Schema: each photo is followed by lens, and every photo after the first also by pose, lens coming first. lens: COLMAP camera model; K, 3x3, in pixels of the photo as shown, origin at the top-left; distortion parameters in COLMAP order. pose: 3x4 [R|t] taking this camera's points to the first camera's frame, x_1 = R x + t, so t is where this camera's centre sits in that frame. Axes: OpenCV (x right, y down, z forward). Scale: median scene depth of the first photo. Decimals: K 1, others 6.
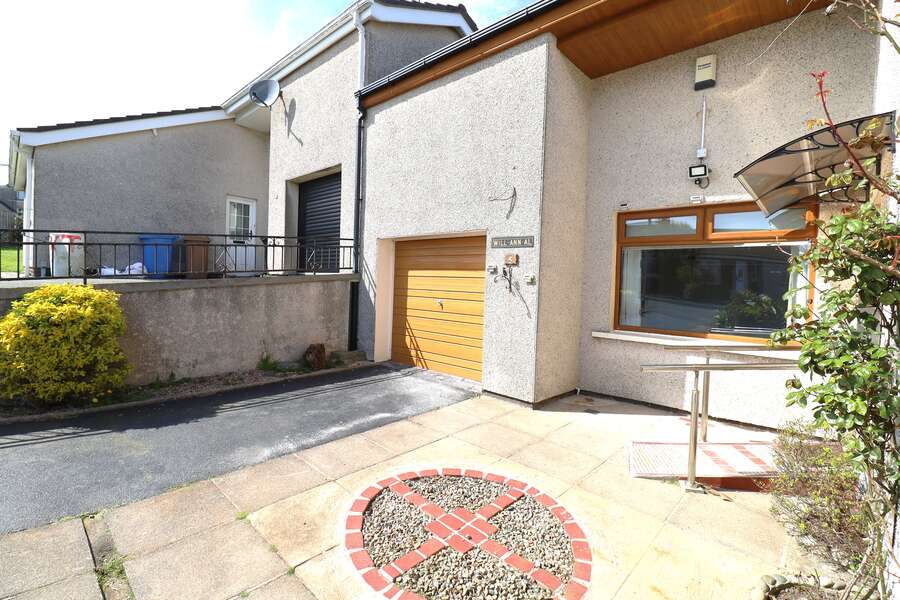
lens RADIAL K [[412.4, 0, 450.0], [0, 412.4, 300.0], [0, 0, 1]] dist [-0.007380, -0.001056]
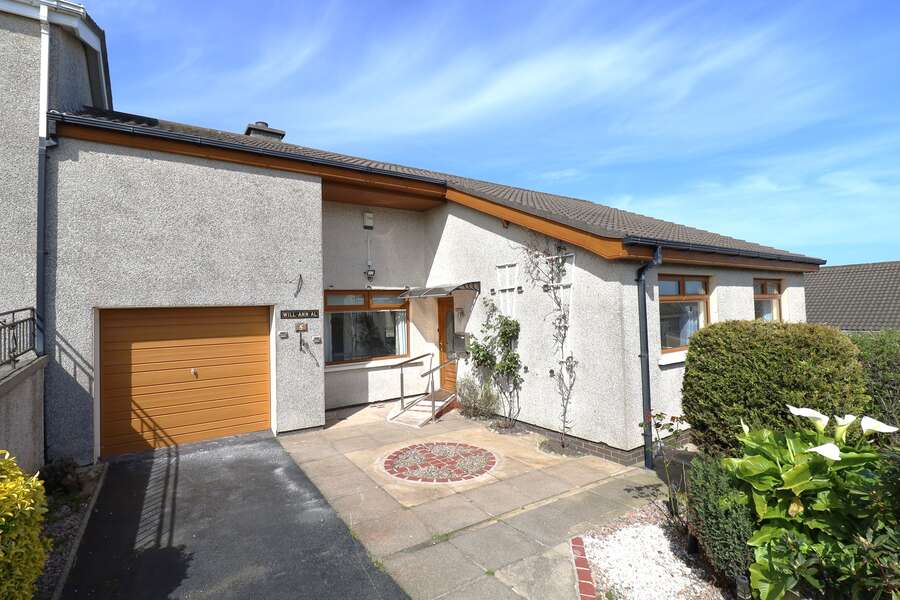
lens RADIAL K [[412.4, 0, 450.0], [0, 412.4, 300.0], [0, 0, 1]] dist [-0.007380, -0.001056]
pose [[0.230030, -0.019433, 0.972990, -1.058066], [0.073790, 0.997271, 0.002473, -0.153391], [-0.970382, 0.071228, 0.230836, 0.199961]]
